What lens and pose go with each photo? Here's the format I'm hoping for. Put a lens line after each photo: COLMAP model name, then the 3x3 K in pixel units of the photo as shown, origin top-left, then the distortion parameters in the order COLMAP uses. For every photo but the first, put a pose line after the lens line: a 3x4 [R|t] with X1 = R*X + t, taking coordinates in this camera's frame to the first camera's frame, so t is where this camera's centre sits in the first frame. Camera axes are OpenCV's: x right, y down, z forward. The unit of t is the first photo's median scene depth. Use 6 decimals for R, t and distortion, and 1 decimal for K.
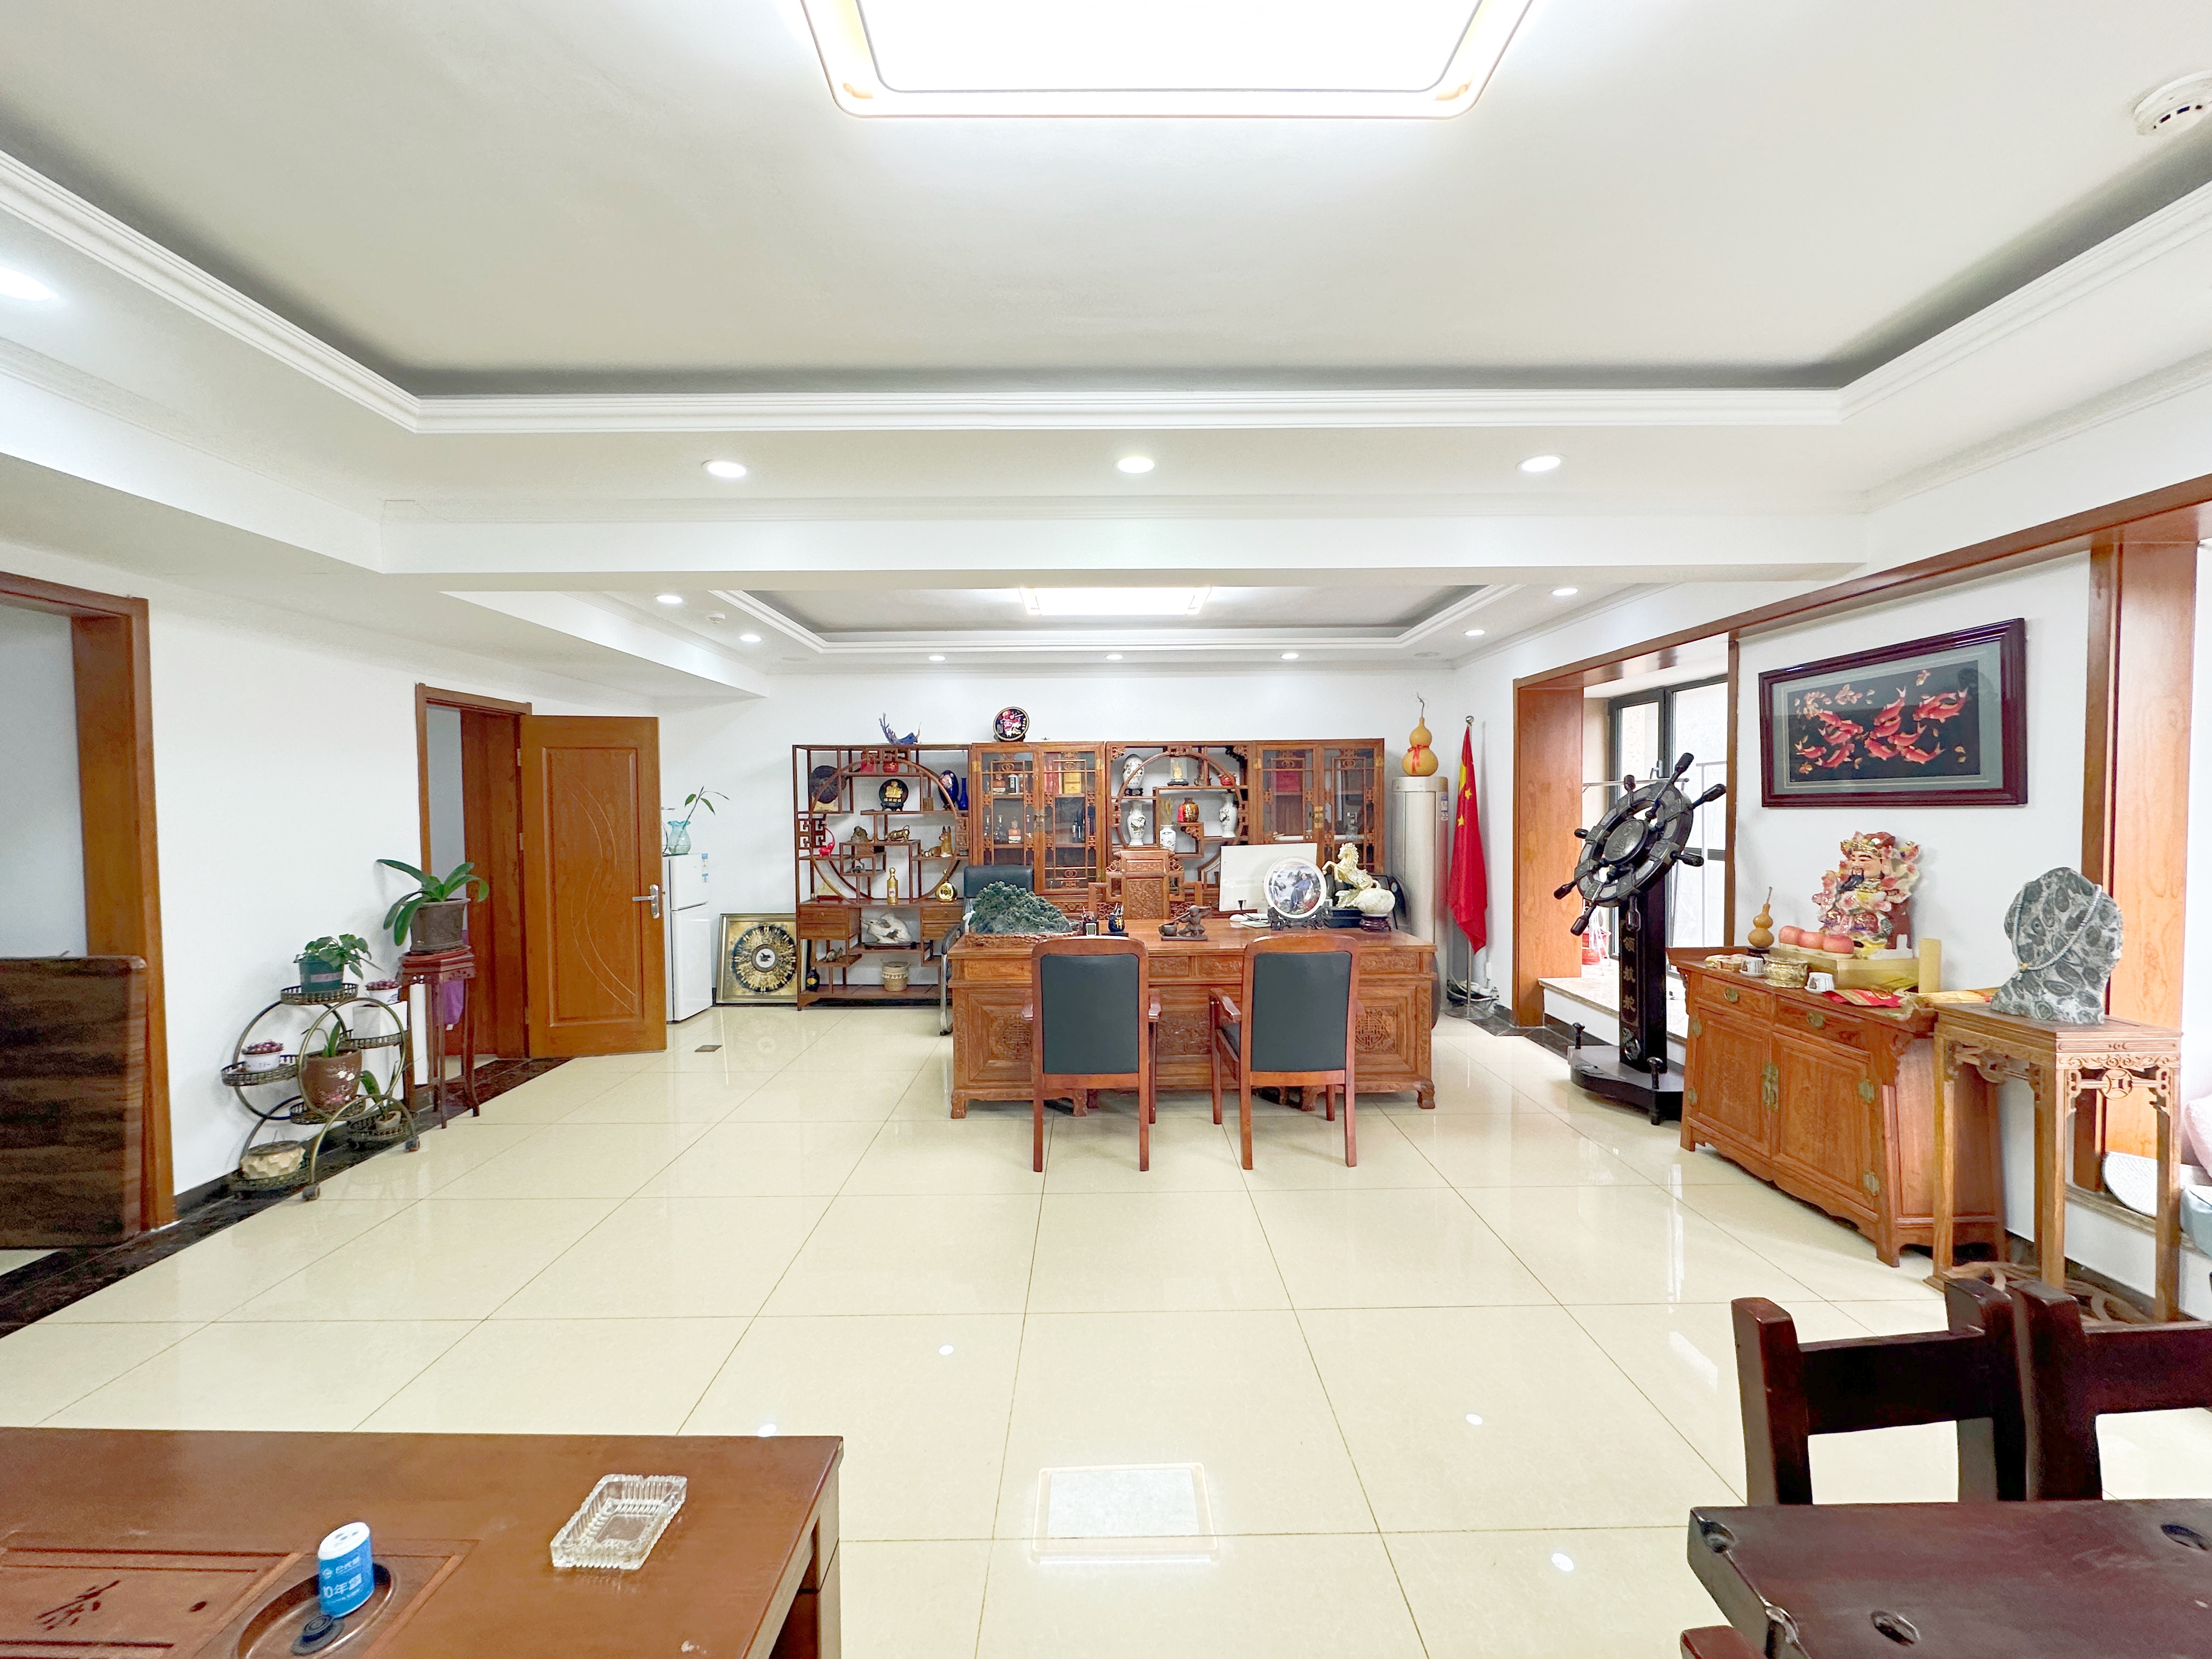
lens RADIAL K [[883.3, 0, 1106.0], [0, 883.3, 829.5], [0, 0, 1]] dist [0.000429, 0.000076]
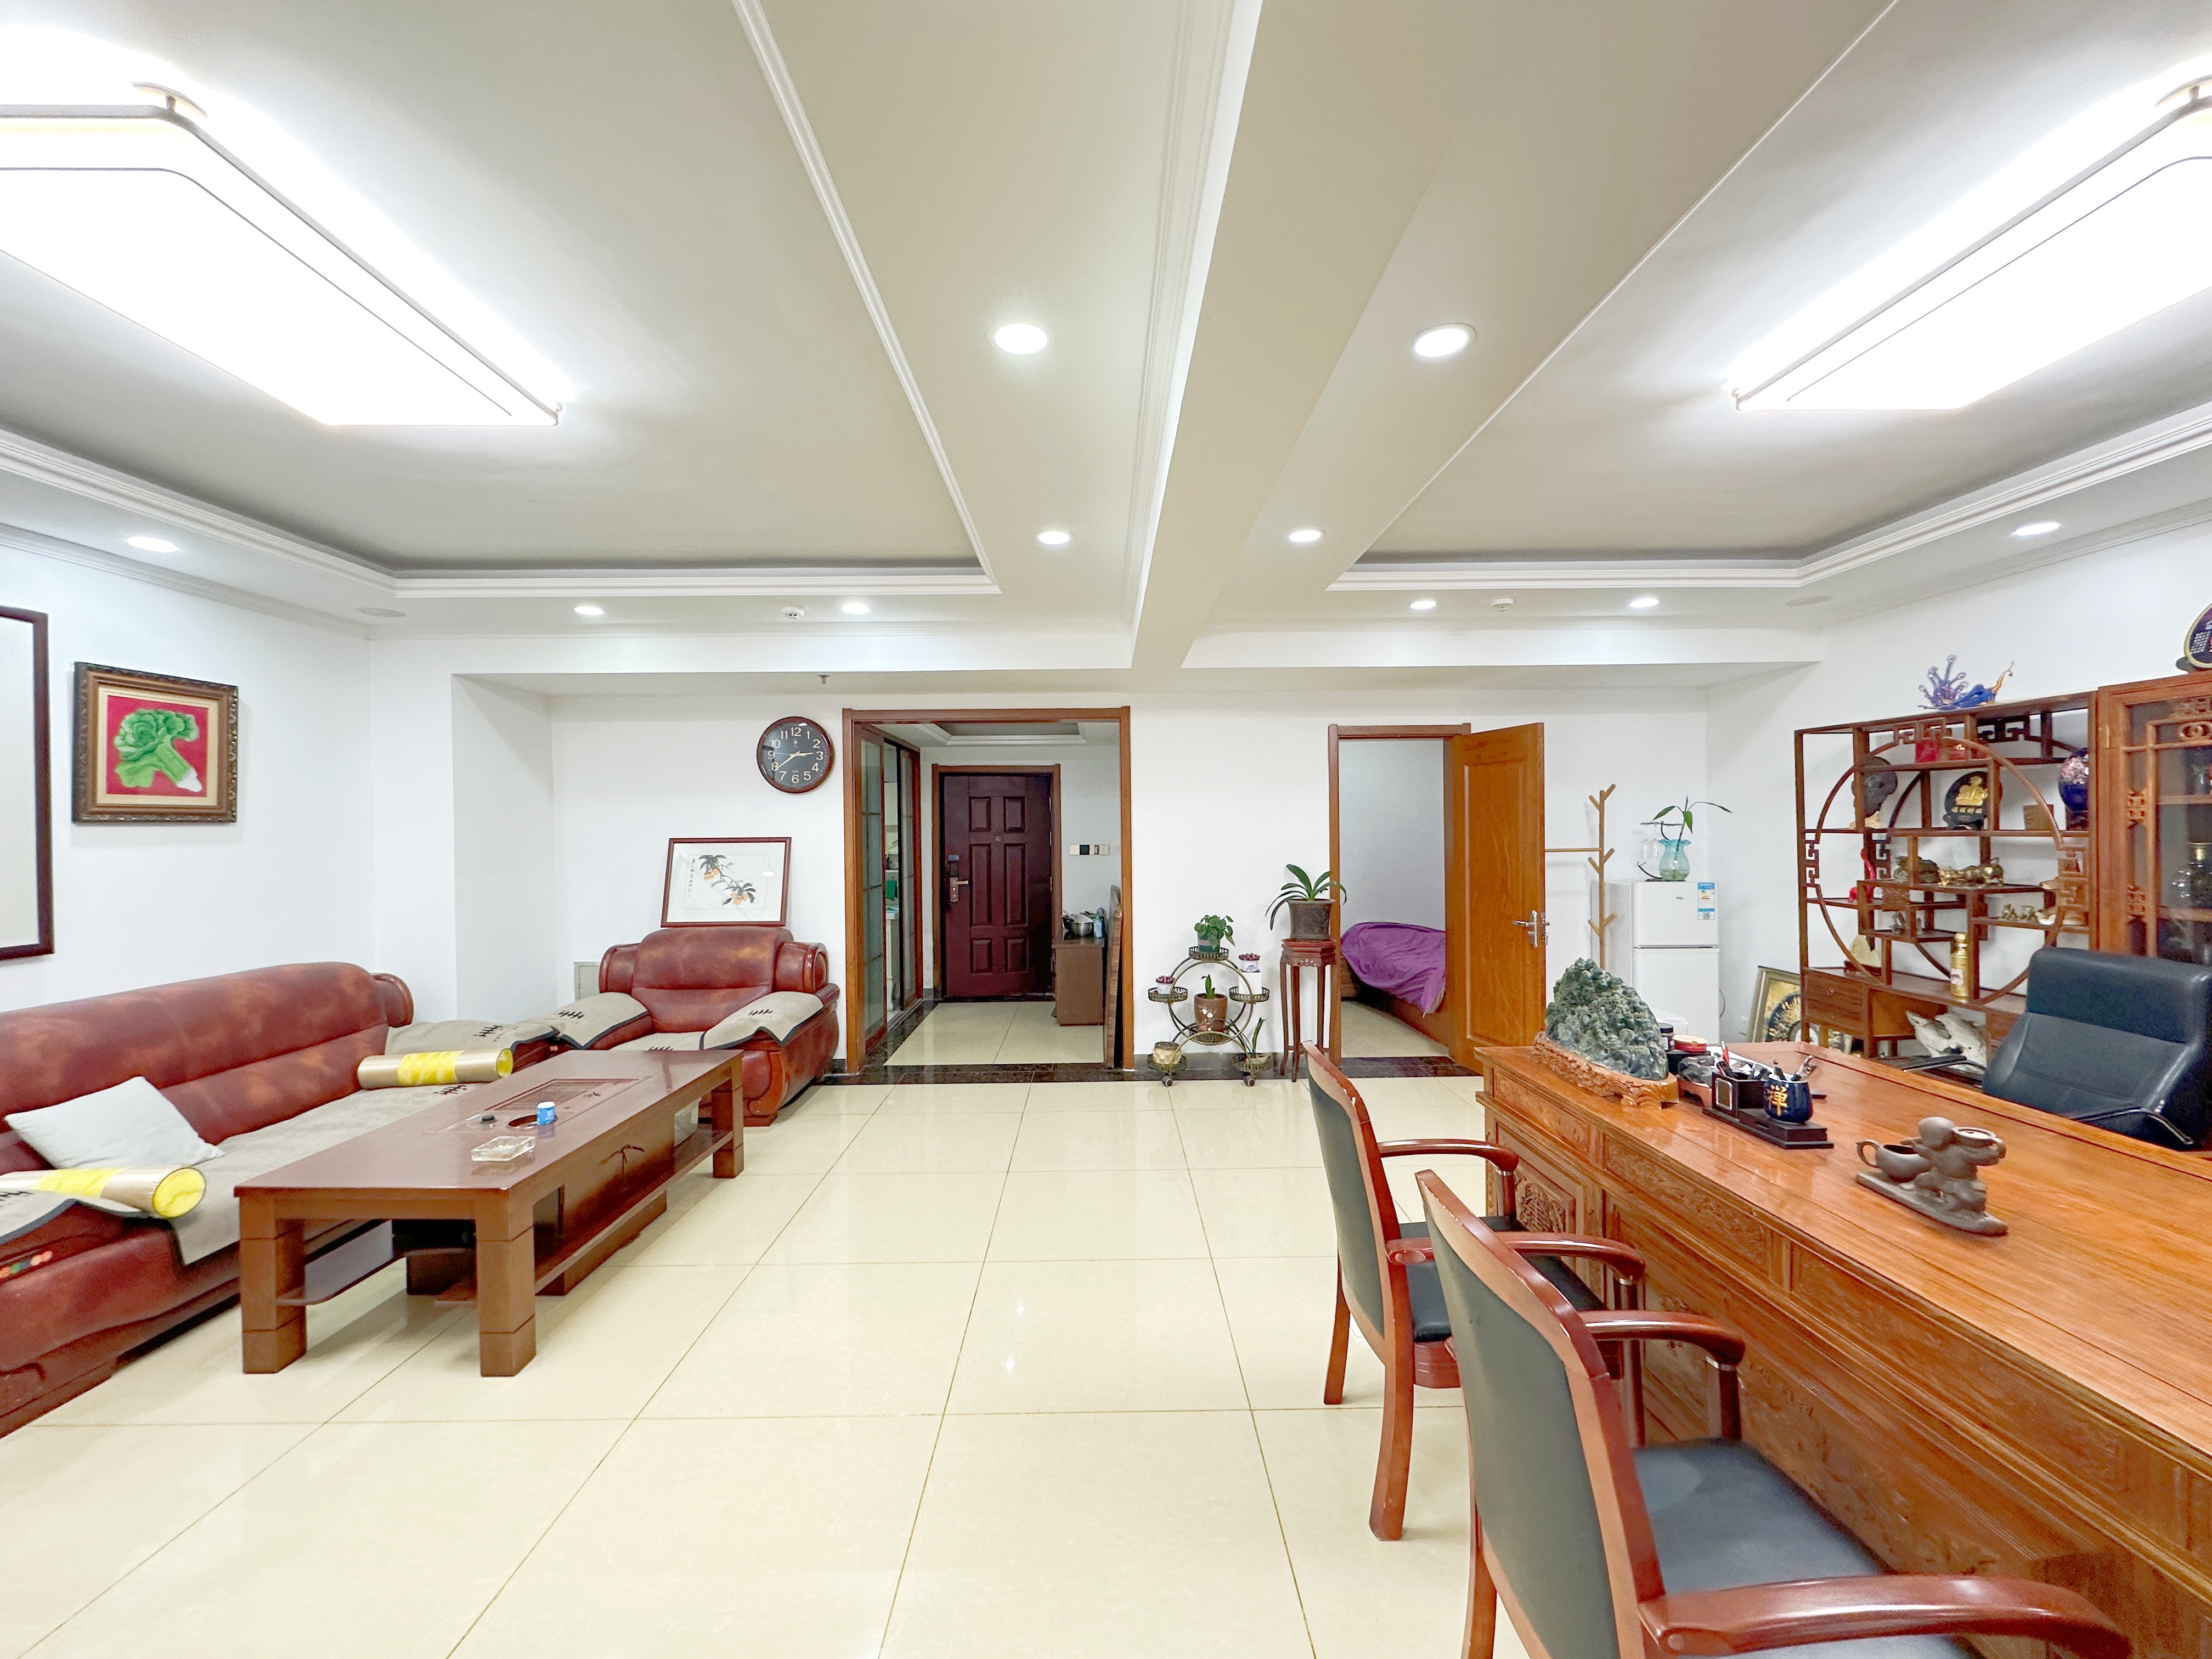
lens RADIAL K [[883.3, 0, 1106.0], [0, 883.3, 829.5], [0, 0, 1]] dist [0.000429, 0.000076]
pose [[0.001019, 0.011494, -0.999933, 0.380156], [-0.019044, 0.999753, 0.011473, -0.021590], [0.999818, 0.019031, 0.001237, 0.563665]]
